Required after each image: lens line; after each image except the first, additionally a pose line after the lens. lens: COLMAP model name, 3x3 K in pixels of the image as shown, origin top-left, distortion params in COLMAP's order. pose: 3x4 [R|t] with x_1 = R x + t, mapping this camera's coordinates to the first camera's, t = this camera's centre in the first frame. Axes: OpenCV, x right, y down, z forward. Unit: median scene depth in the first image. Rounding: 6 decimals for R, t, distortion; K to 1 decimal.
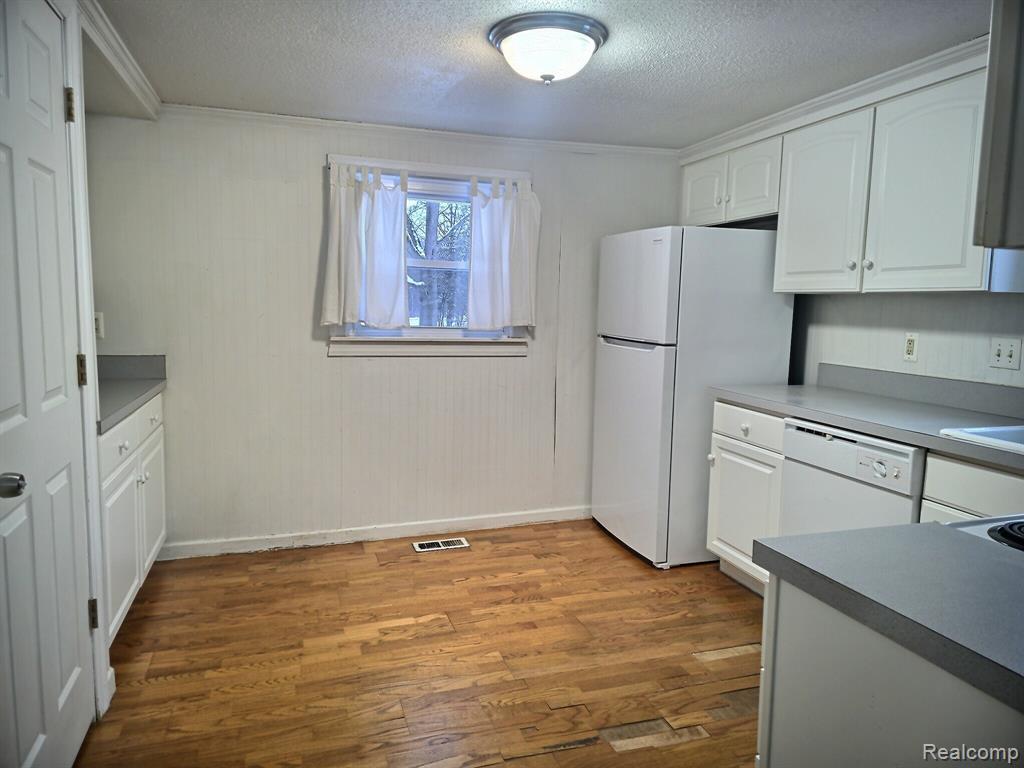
lens RADIAL K [[705.9, 0, 509.8], [0, 705.9, 386.2], [0, 0, 1]] dist [0.040639, -0.002540]
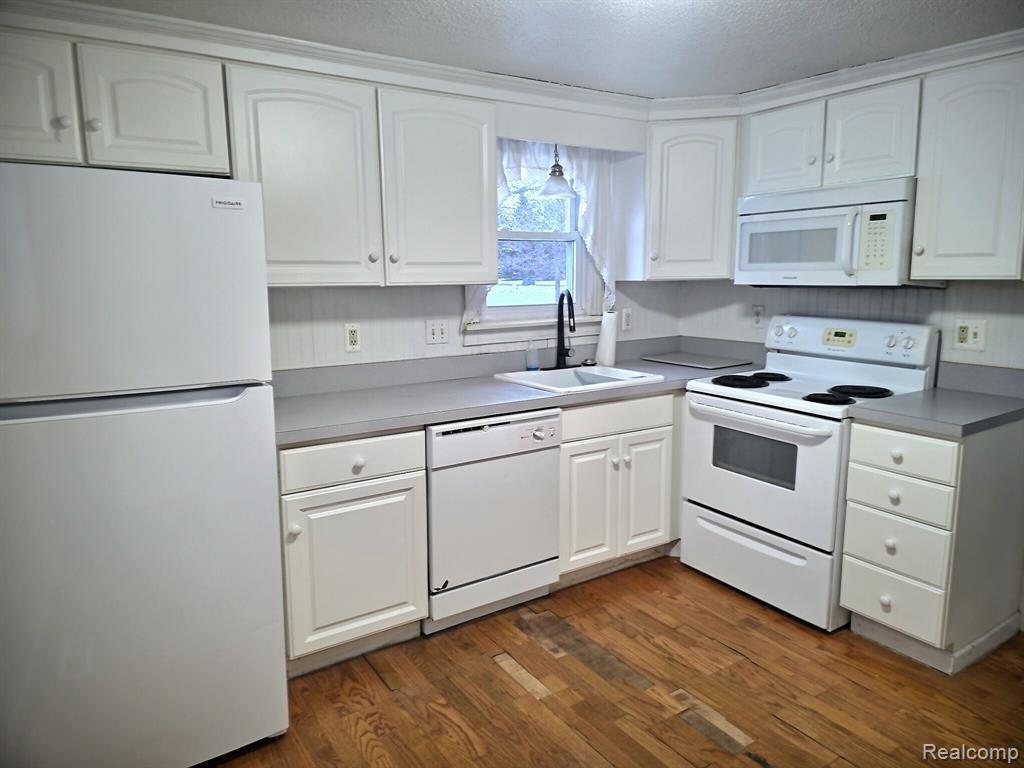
lens RADIAL K [[705.9, 0, 503.8], [0, 705.9, 382.3], [0, 0, 1]] dist [0.040639, -0.002540]
pose [[-0.274795, -0.171878, 0.946016, -0.467542], [0.118951, 0.970257, 0.210835, -0.186175], [-0.954116, 0.170466, -0.246177, 1.099572]]
